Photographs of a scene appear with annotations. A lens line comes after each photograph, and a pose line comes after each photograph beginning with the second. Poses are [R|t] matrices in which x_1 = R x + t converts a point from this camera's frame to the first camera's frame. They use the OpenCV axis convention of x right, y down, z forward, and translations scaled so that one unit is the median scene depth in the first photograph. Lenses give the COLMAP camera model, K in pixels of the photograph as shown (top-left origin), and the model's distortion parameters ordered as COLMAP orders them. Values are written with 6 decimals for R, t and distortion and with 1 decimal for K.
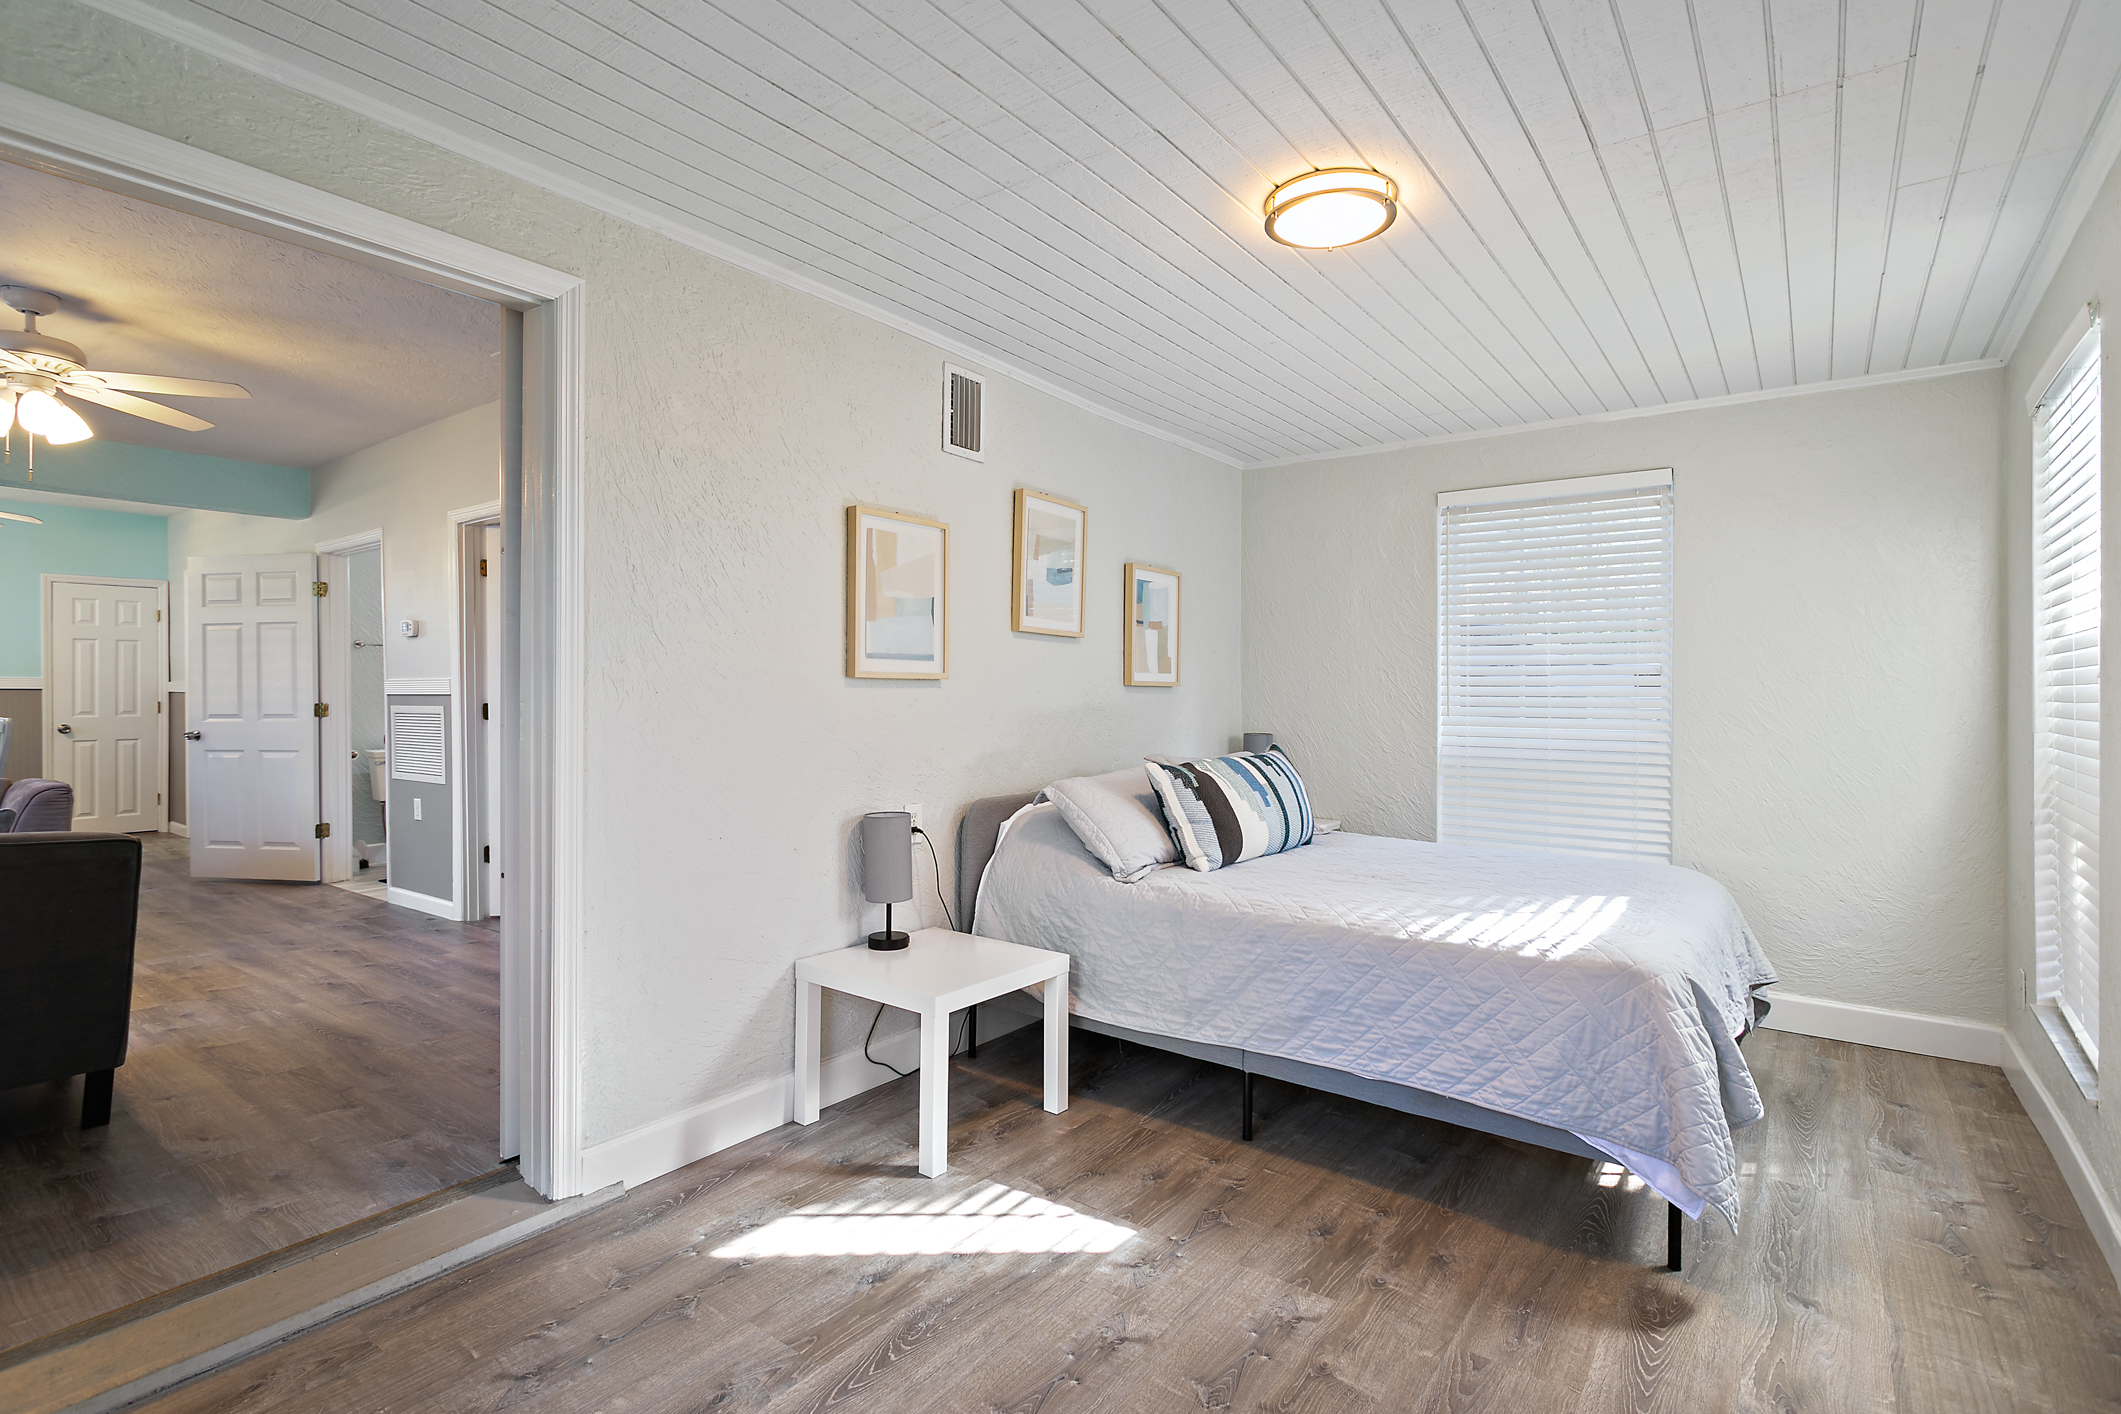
lens RADIAL K [[1023.7, 0, 1071.5], [0, 1023.7, 706.9], [0, 0, 1]] dist [0.003316, -0.000287]
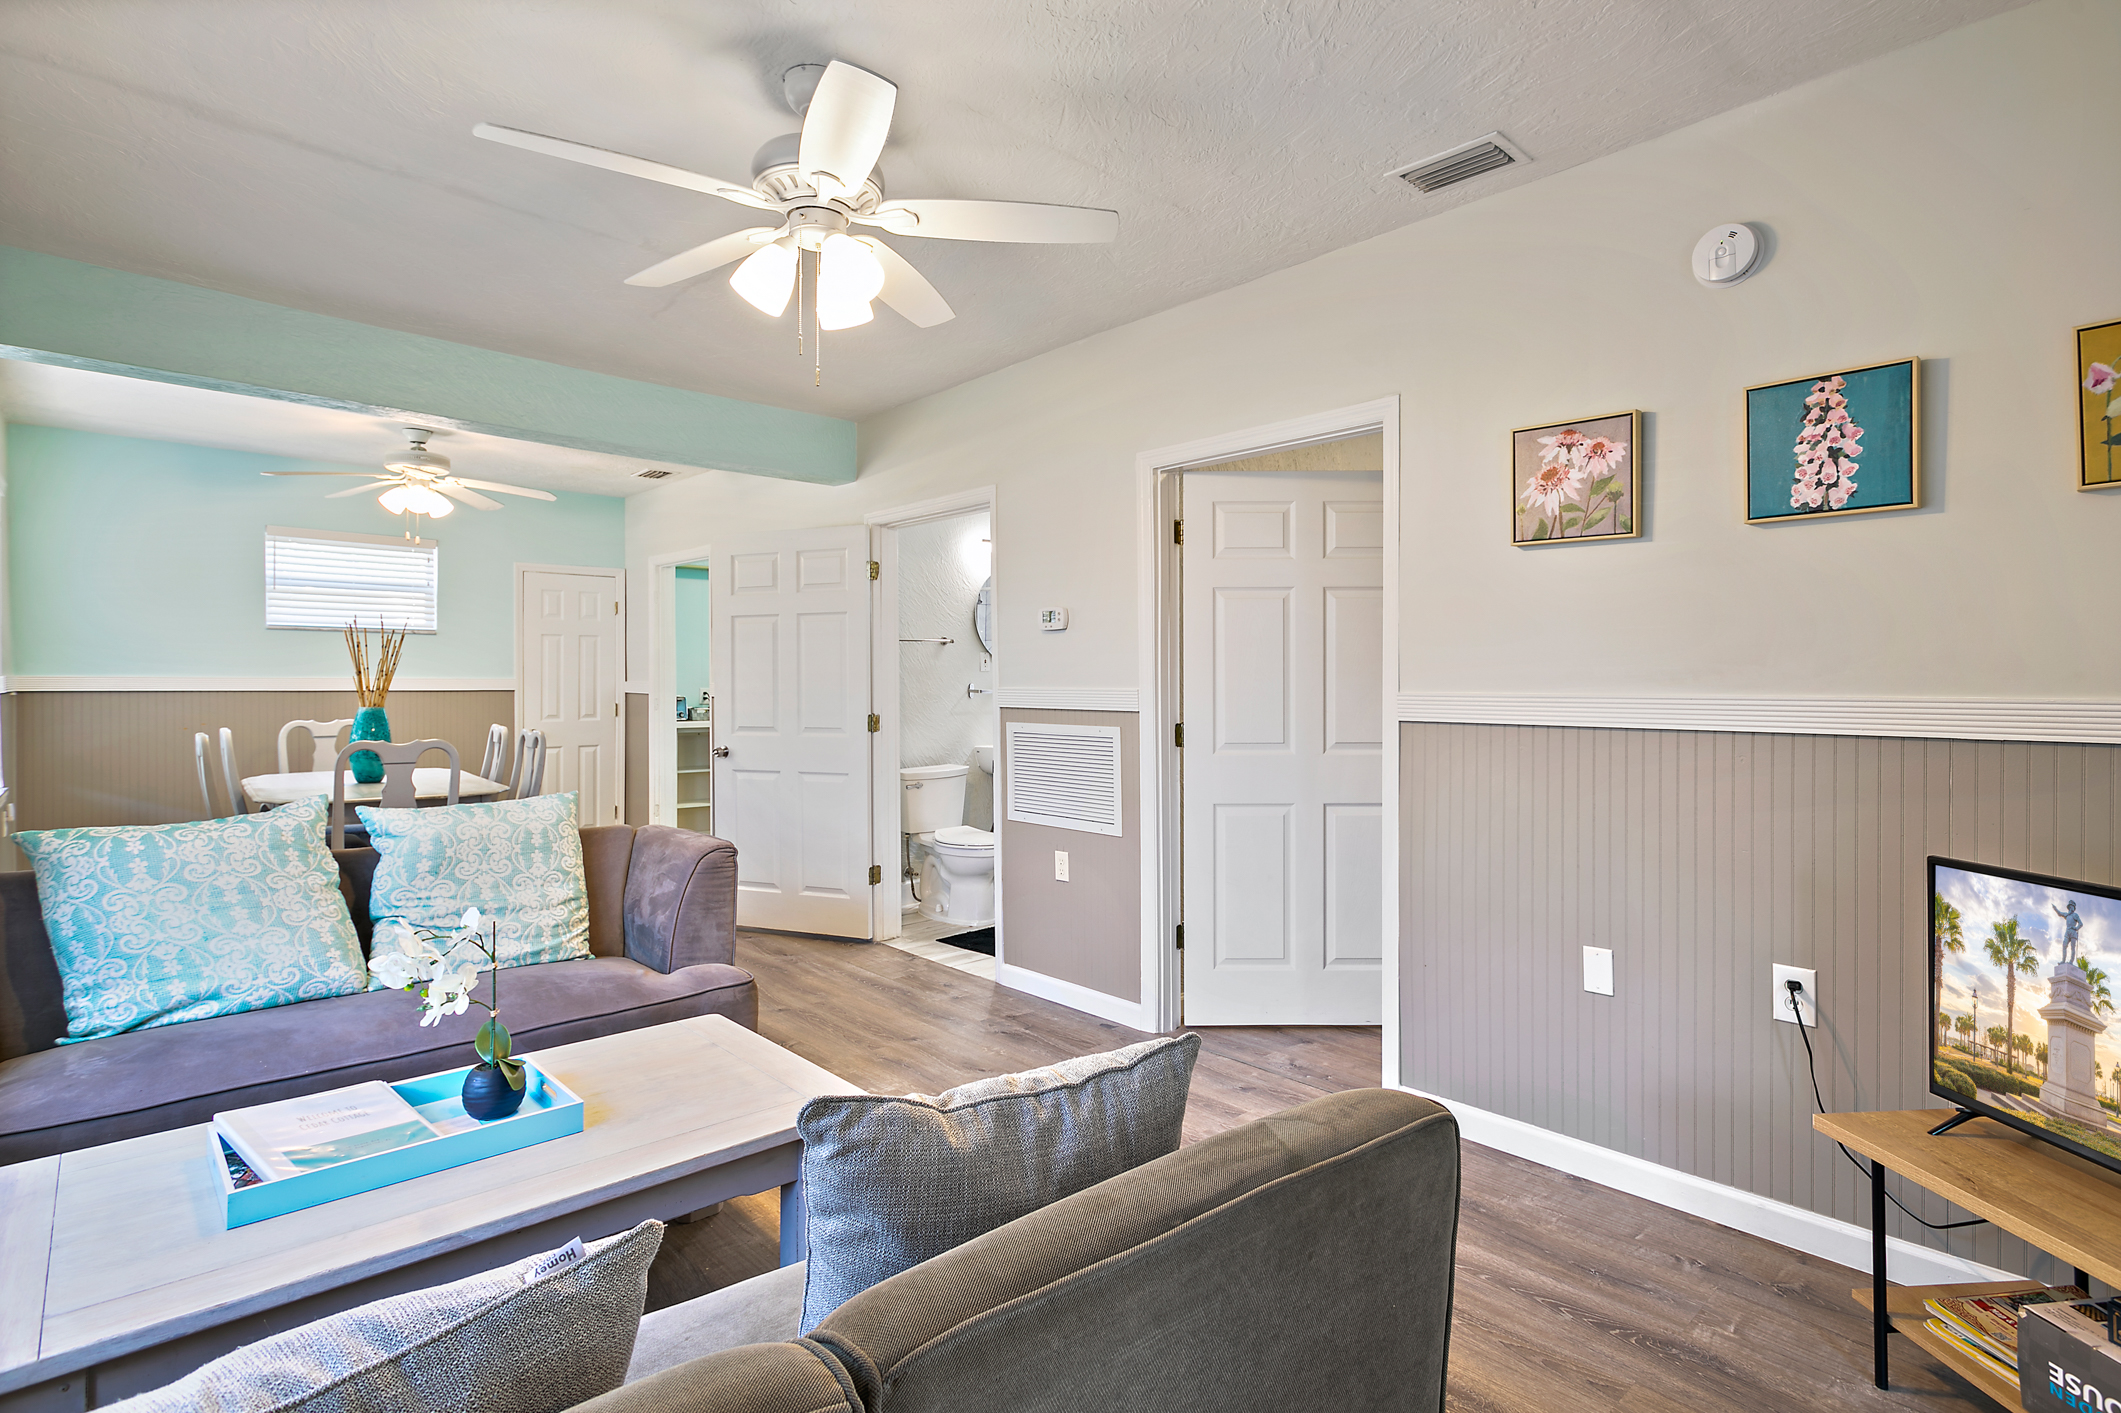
lens RADIAL K [[1023.7, 0, 1055.1], [0, 1023.7, 700.9], [0, 0, 1]] dist [0.003316, -0.000287]
pose [[0.982025, 0.007046, -0.188620, -0.443997], [-0.006250, 0.999969, 0.004815, -0.018779], [0.188648, -0.003550, 0.982038, 0.248512]]
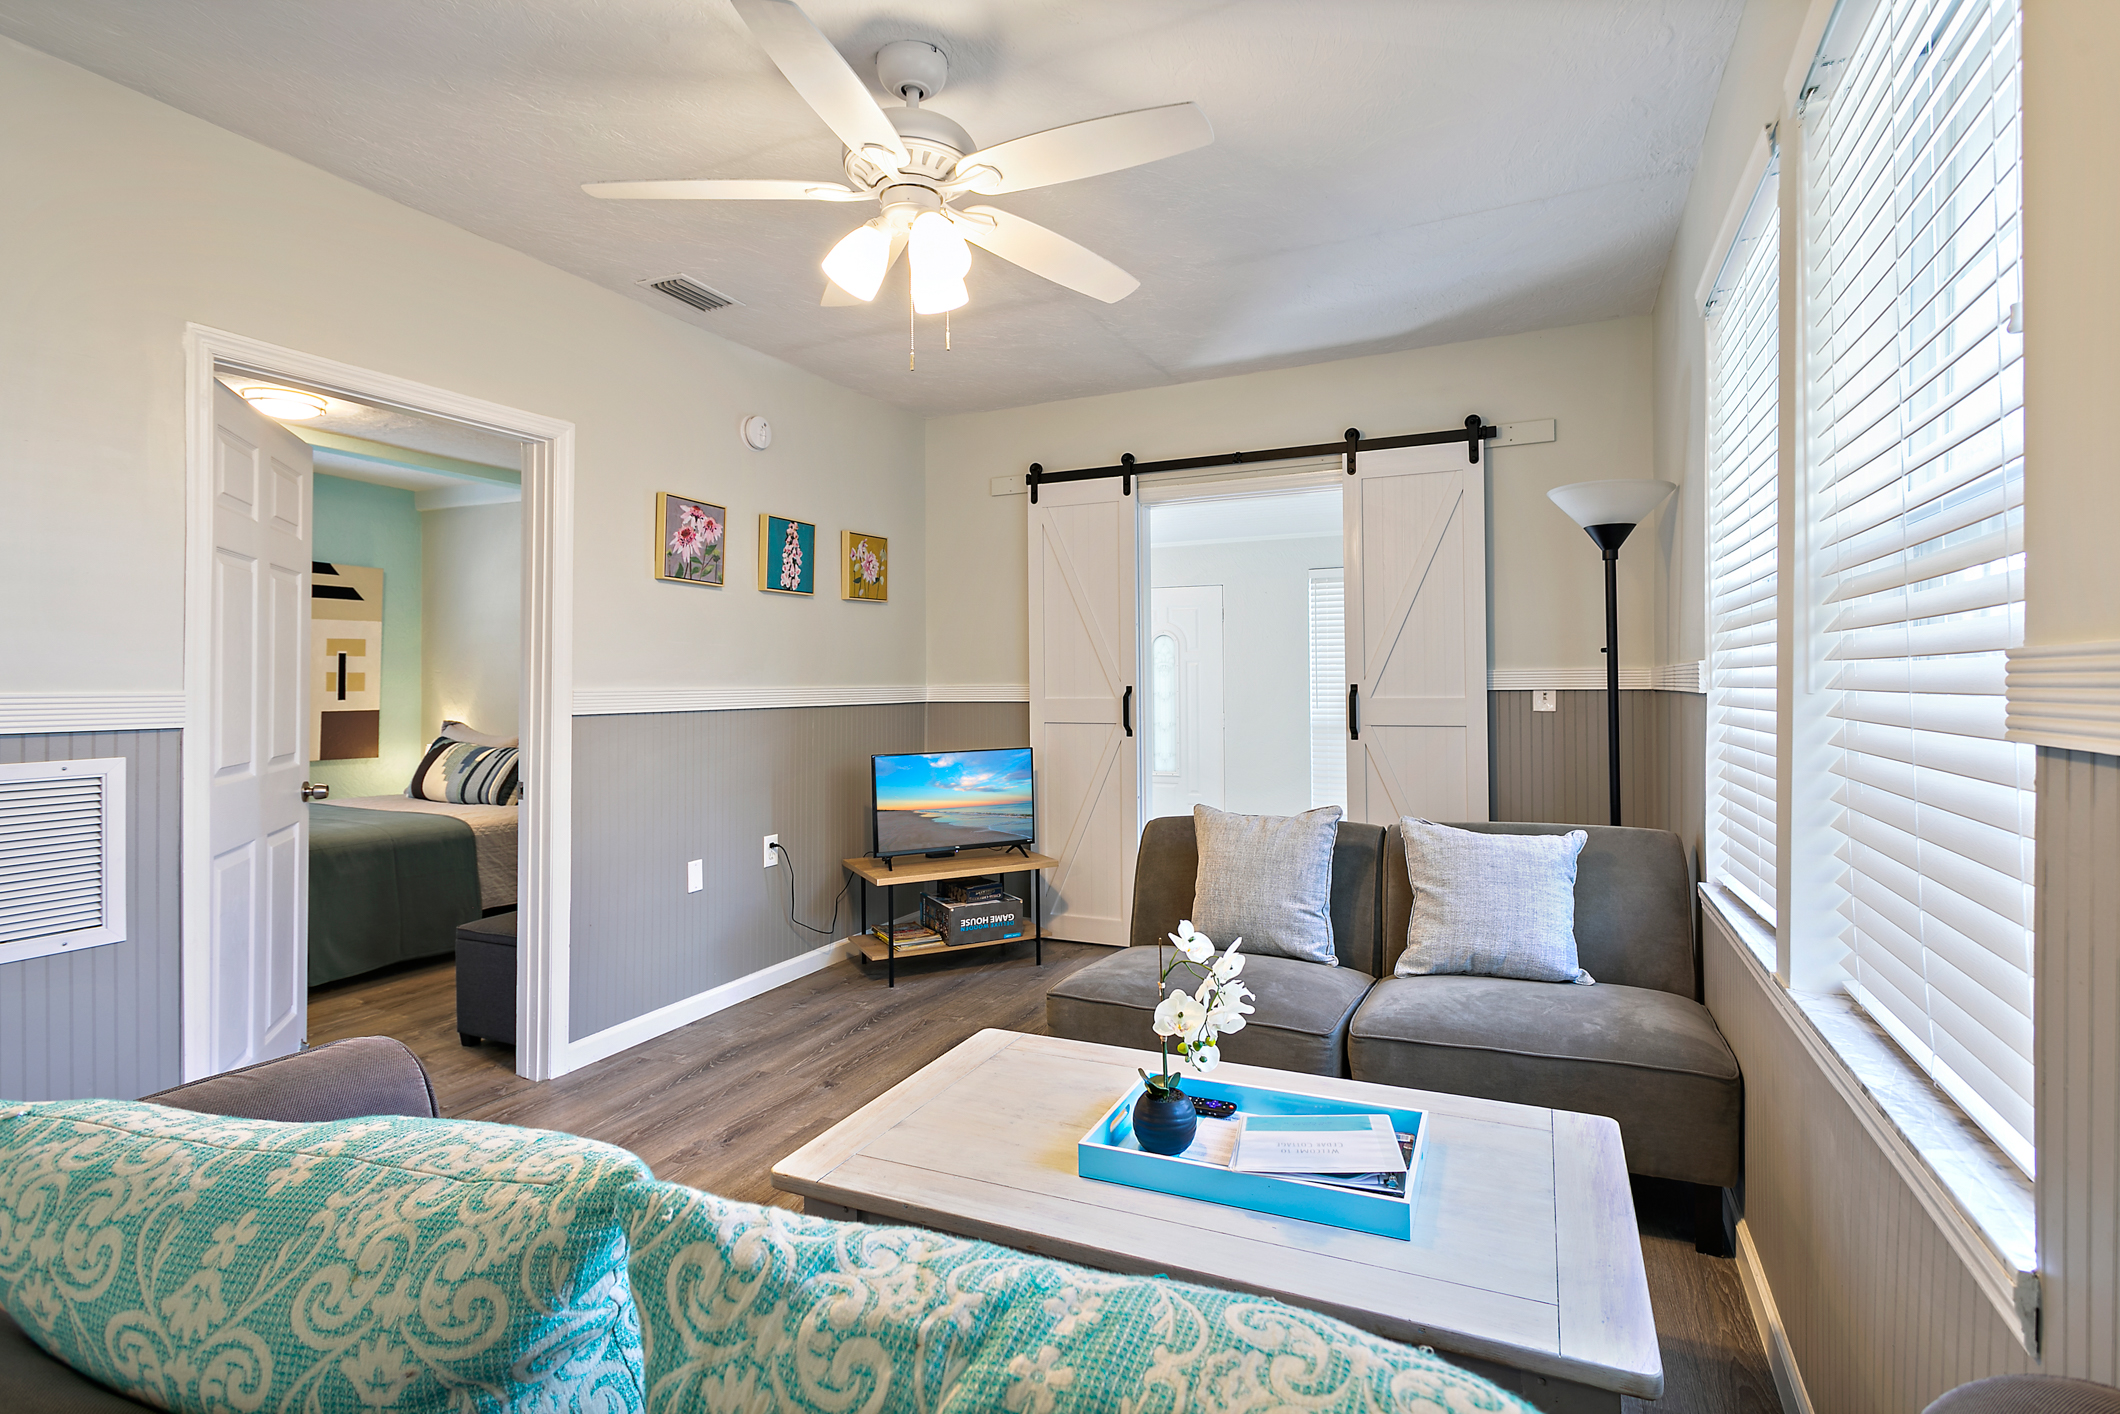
lens RADIAL K [[1023.2, 0, 1056.0], [0, 1023.2, 688.2], [0, 0, 1]] dist [0.003316, -0.000287]
pose [[-0.195193, -0.008753, 0.980726, -0.941017], [0.011550, 0.999870, 0.011223, -0.025083], [-0.980697, 0.013518, -0.195067, 0.600776]]
